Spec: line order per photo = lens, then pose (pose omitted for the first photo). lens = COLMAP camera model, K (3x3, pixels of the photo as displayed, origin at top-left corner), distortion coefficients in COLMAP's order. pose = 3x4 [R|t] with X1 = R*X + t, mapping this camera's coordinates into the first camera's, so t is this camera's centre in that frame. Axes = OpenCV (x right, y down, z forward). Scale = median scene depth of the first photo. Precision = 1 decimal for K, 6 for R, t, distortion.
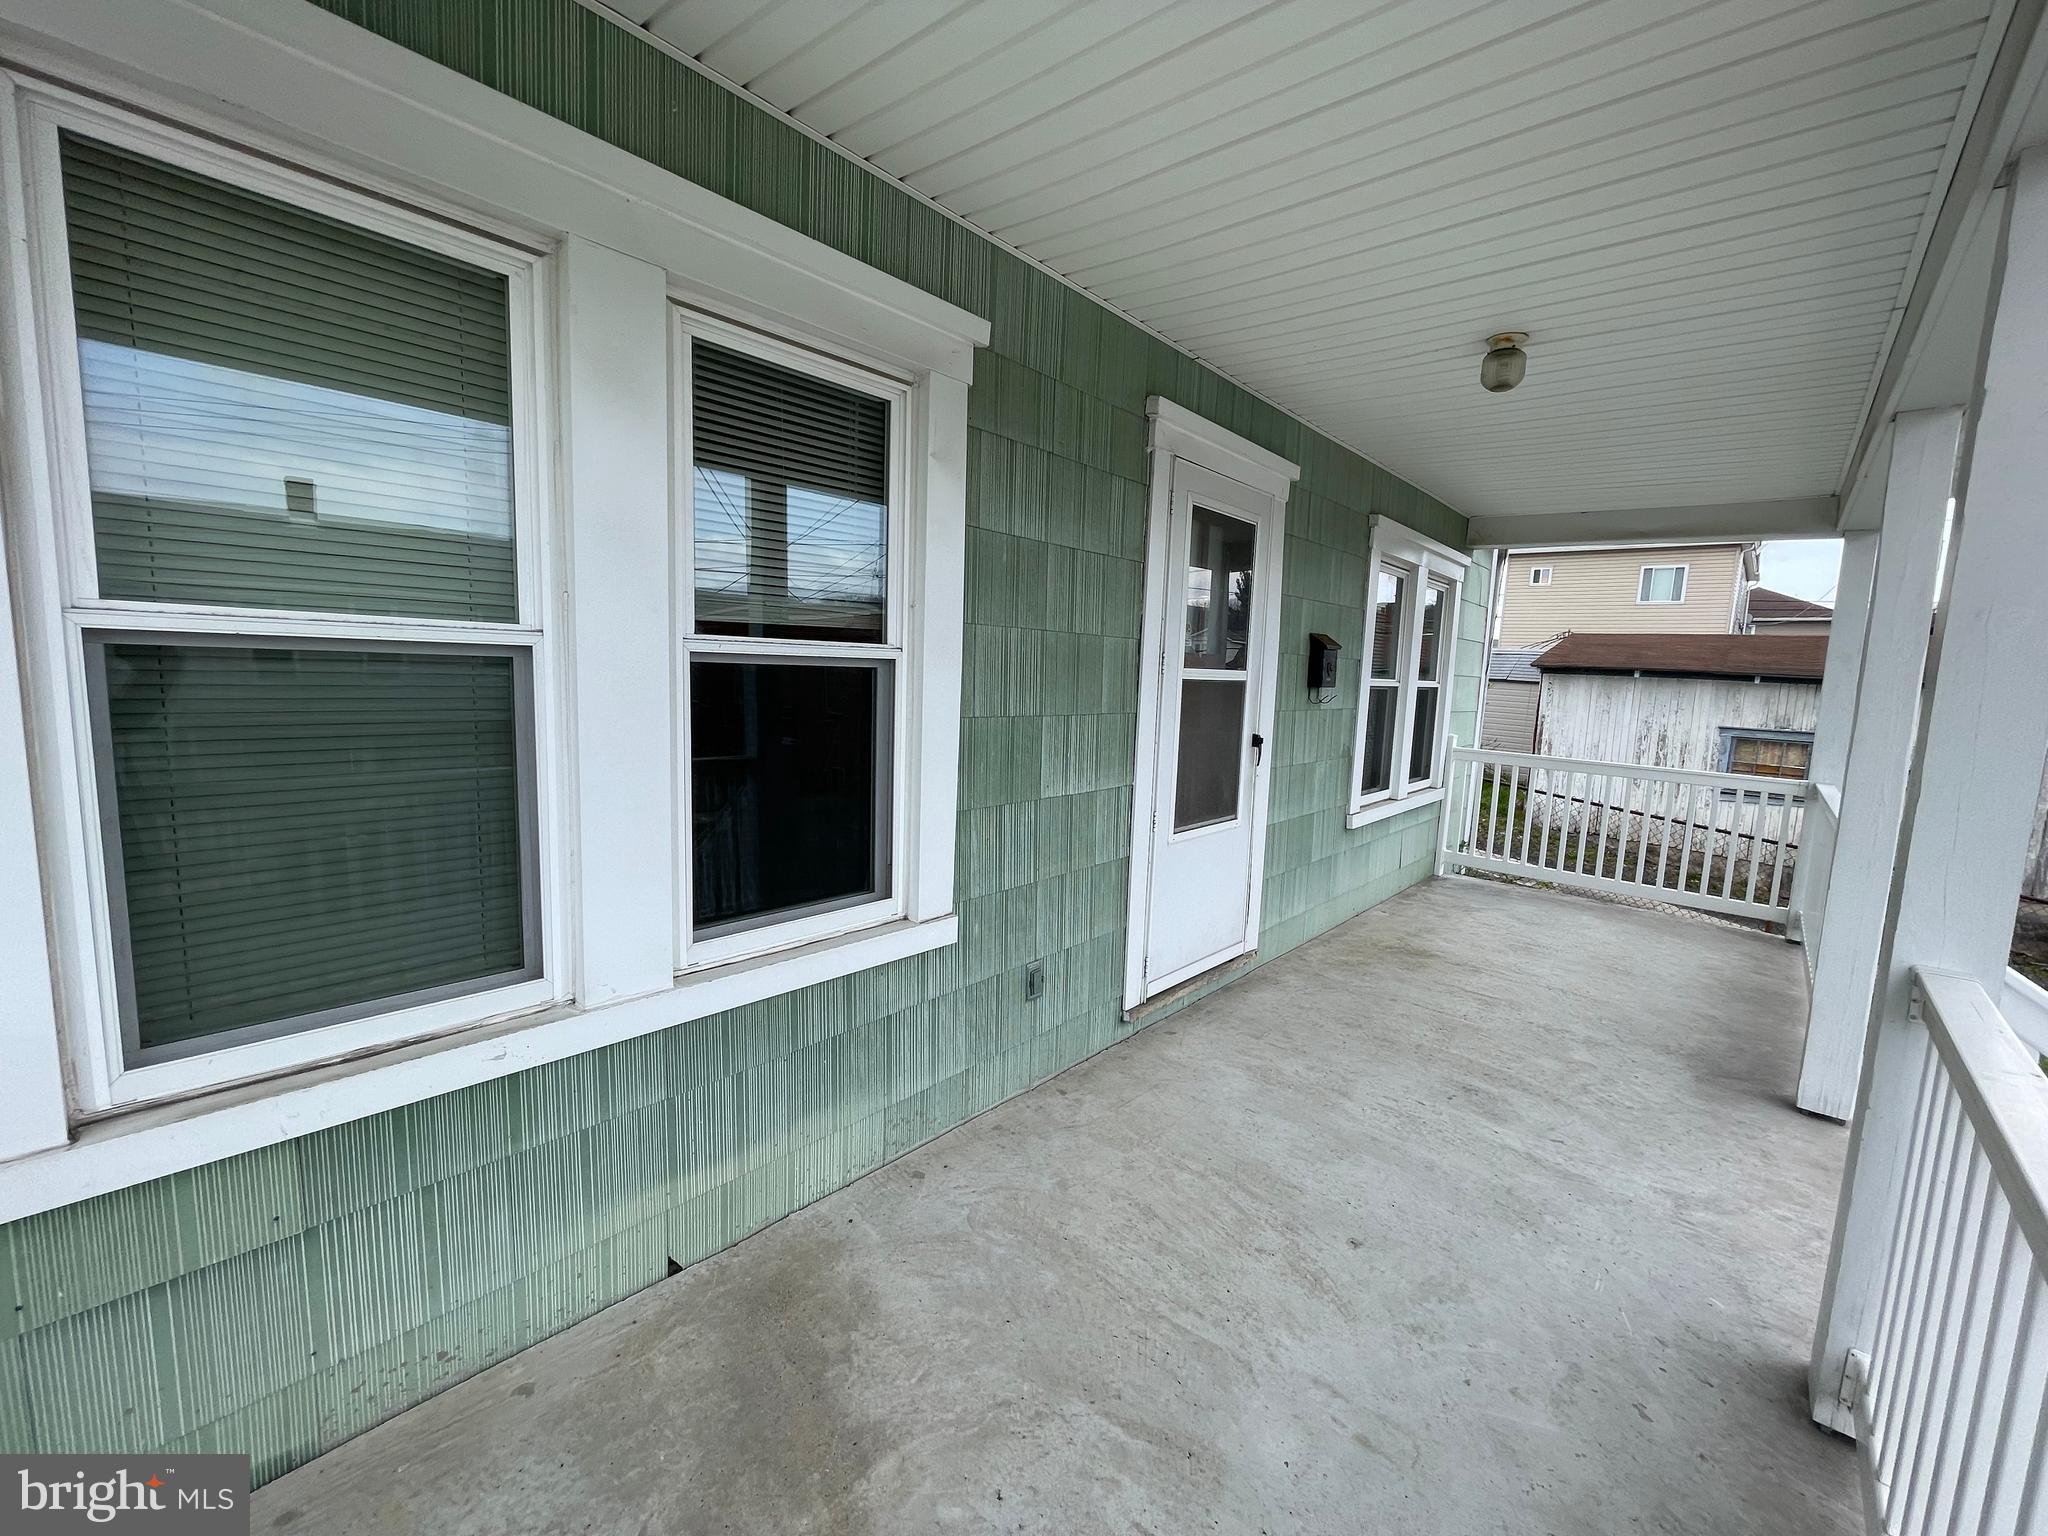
lens RADIAL K [[824.3, 0, 1014.6], [0, 824.3, 765.9], [0, 0, 1]] dist [-0.008361, 0.001592]
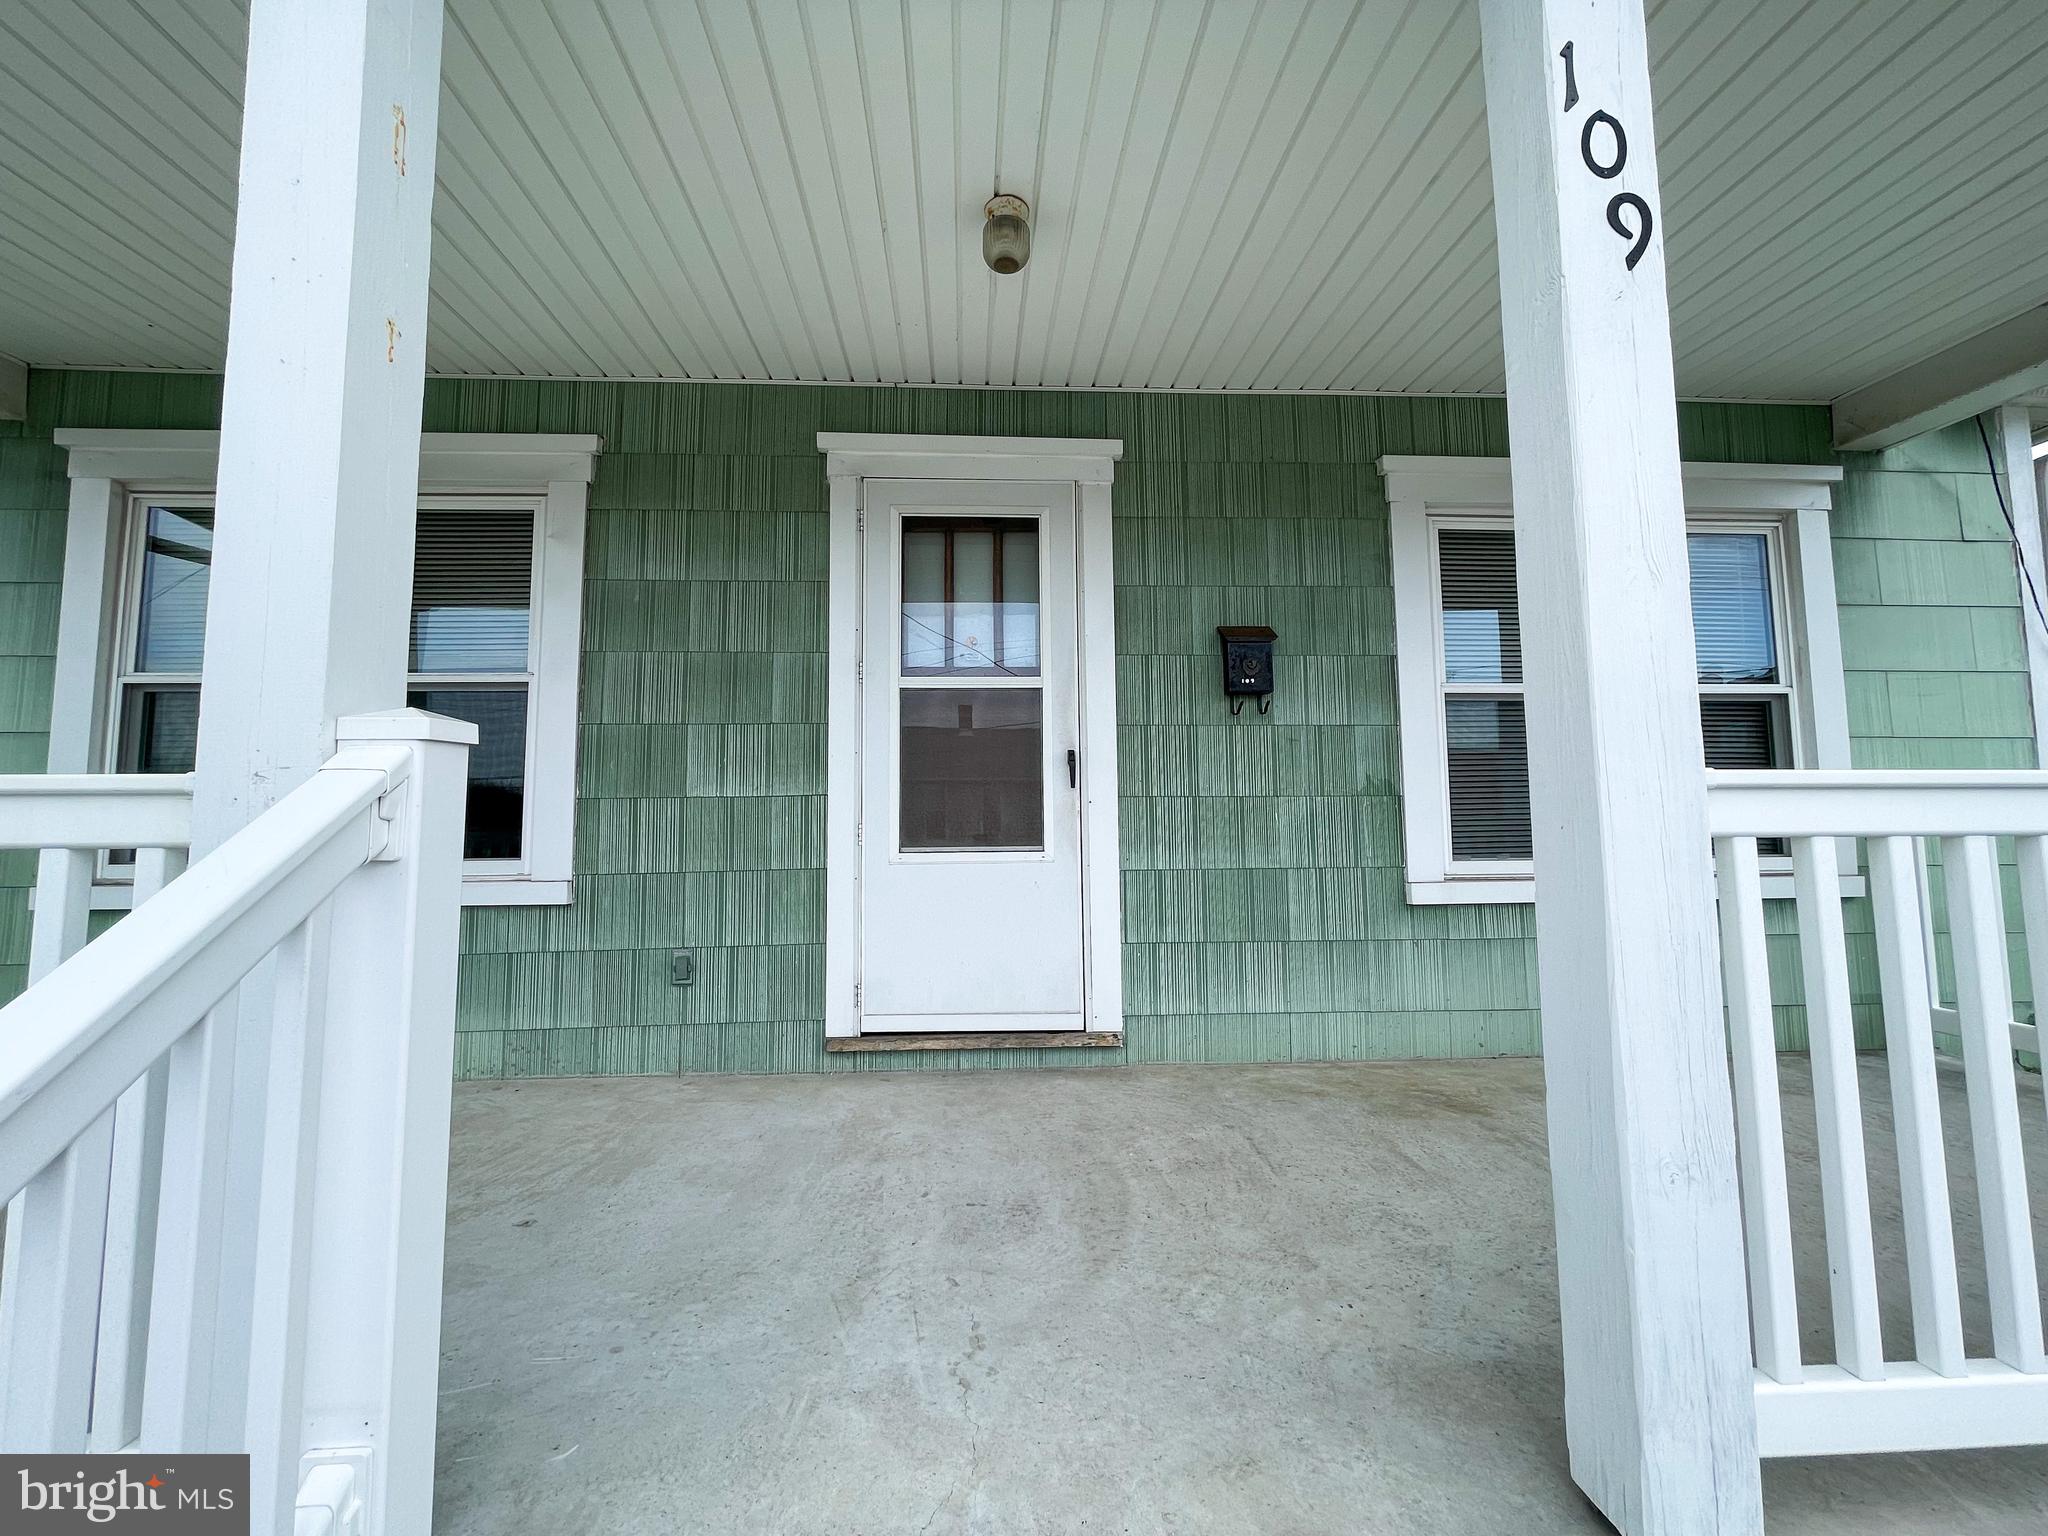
lens RADIAL K [[824.3, 0, 1022.9], [0, 824.3, 766.1], [0, 0, 1]] dist [-0.008361, 0.001592]
pose [[0.712652, -0.097947, -0.694646, 1.085759], [-0.049877, 0.980624, -0.189441, 0.179242], [0.699742, 0.169653, 0.693959, 0.505886]]
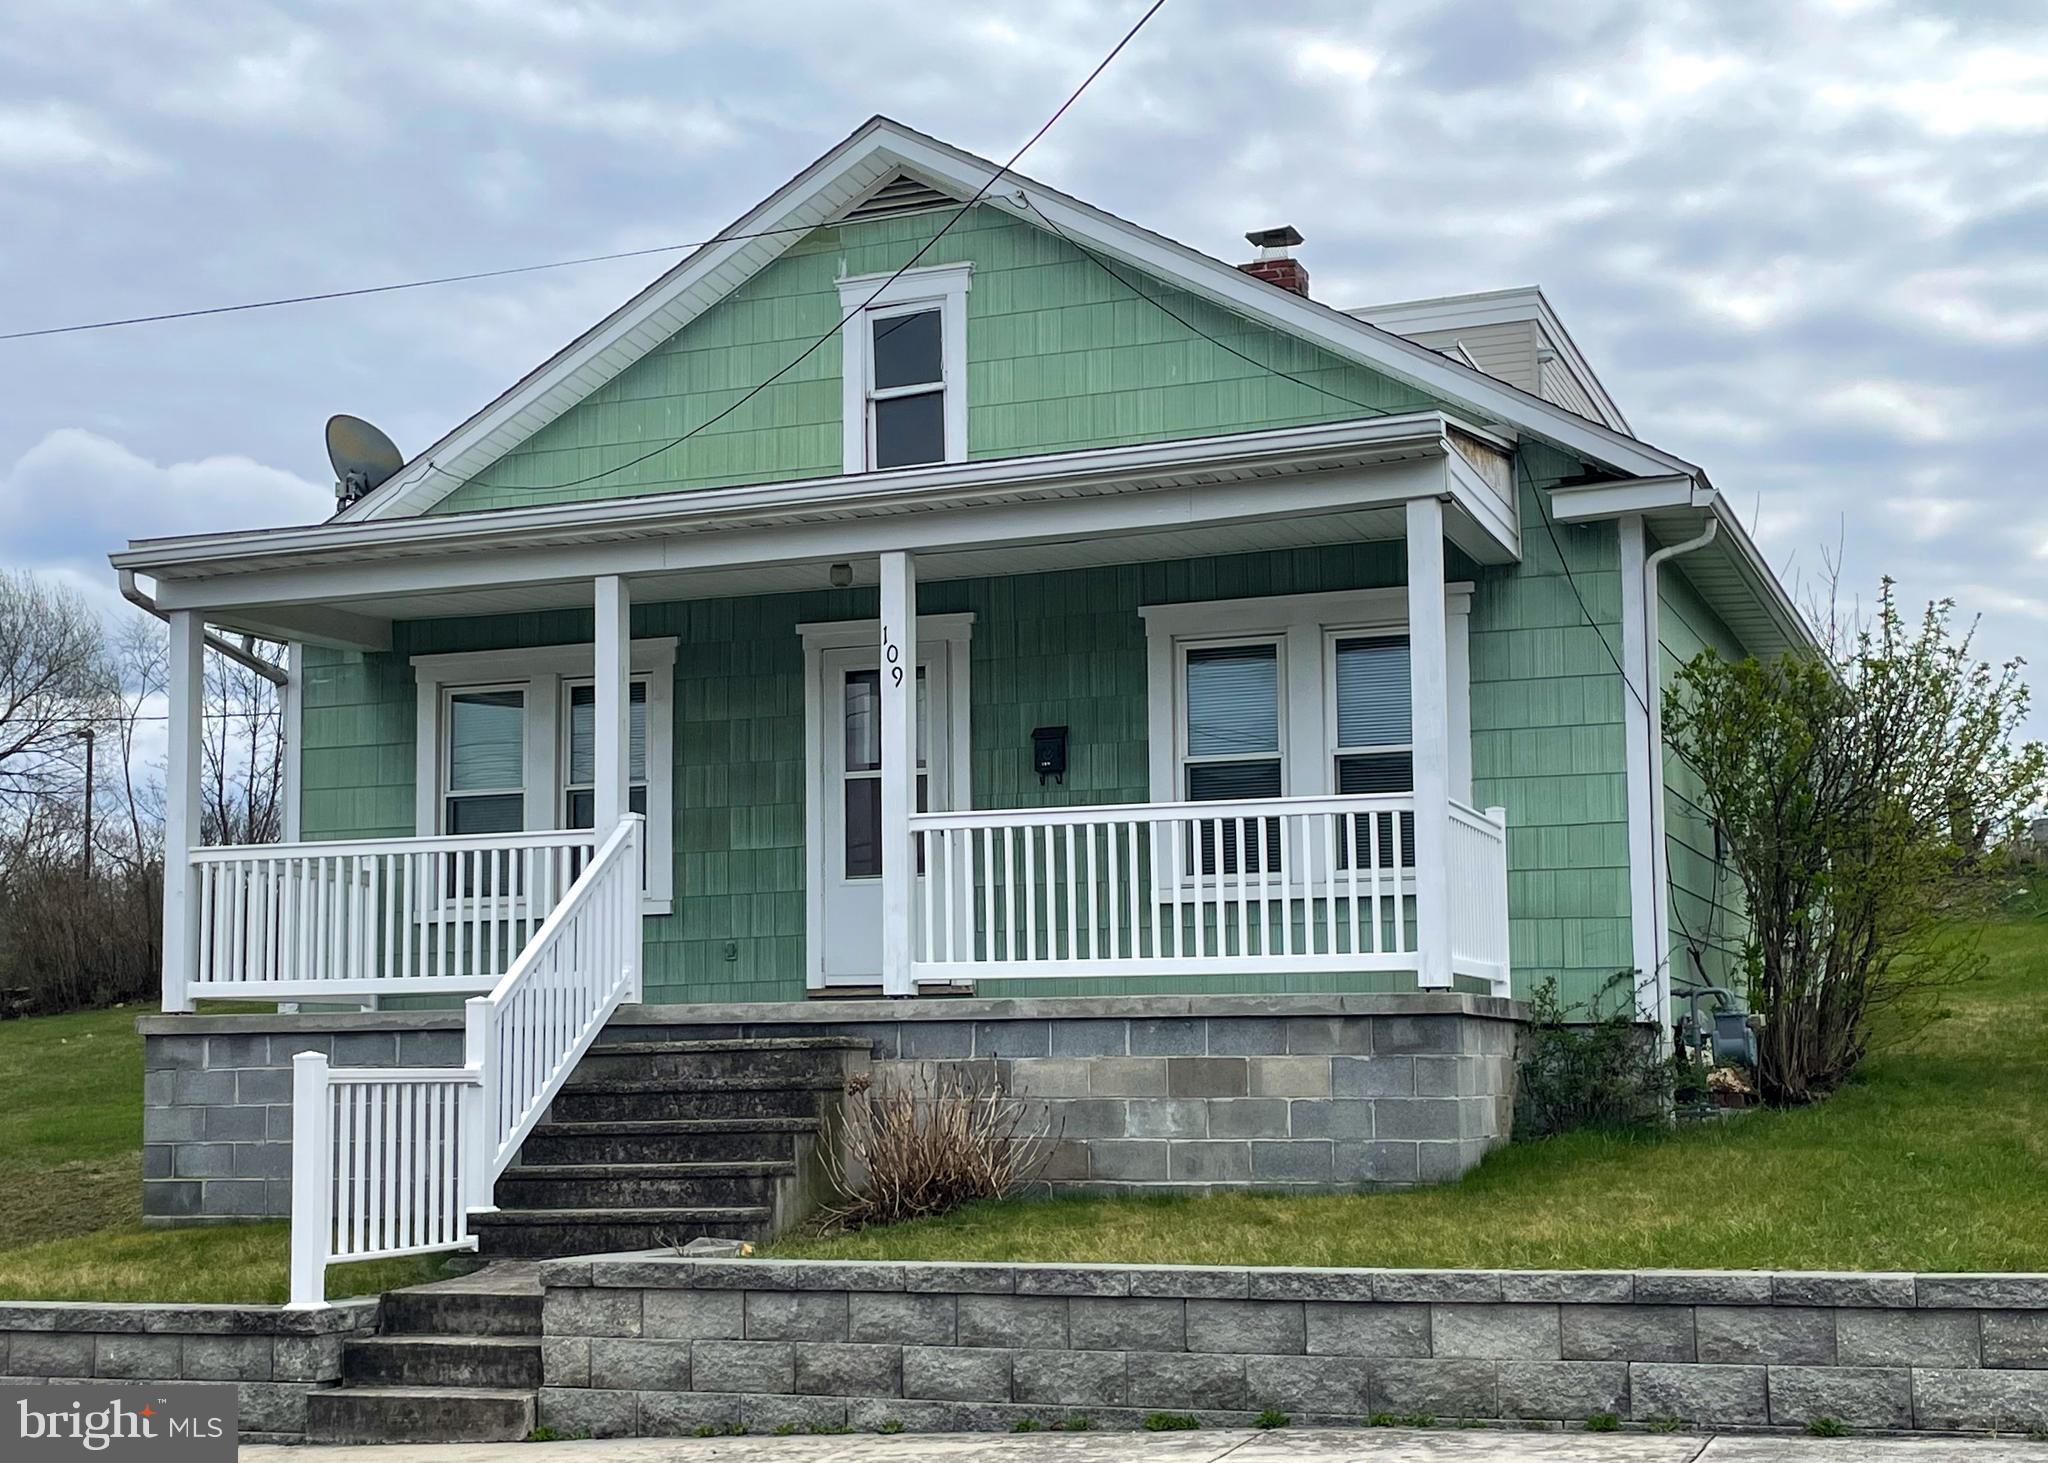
lens RADIAL K [[2890.7, 0, 906.0], [0, 2890.7, 832.2], [0, 0, 1]] dist [0.072718, 0.000000]
pose [[0.350369, -0.132819, -0.927147, 6.000061], [-0.094225, 0.979874, -0.175980, 1.070545], [0.931860, 0.149018, 0.330802, -0.782929]]
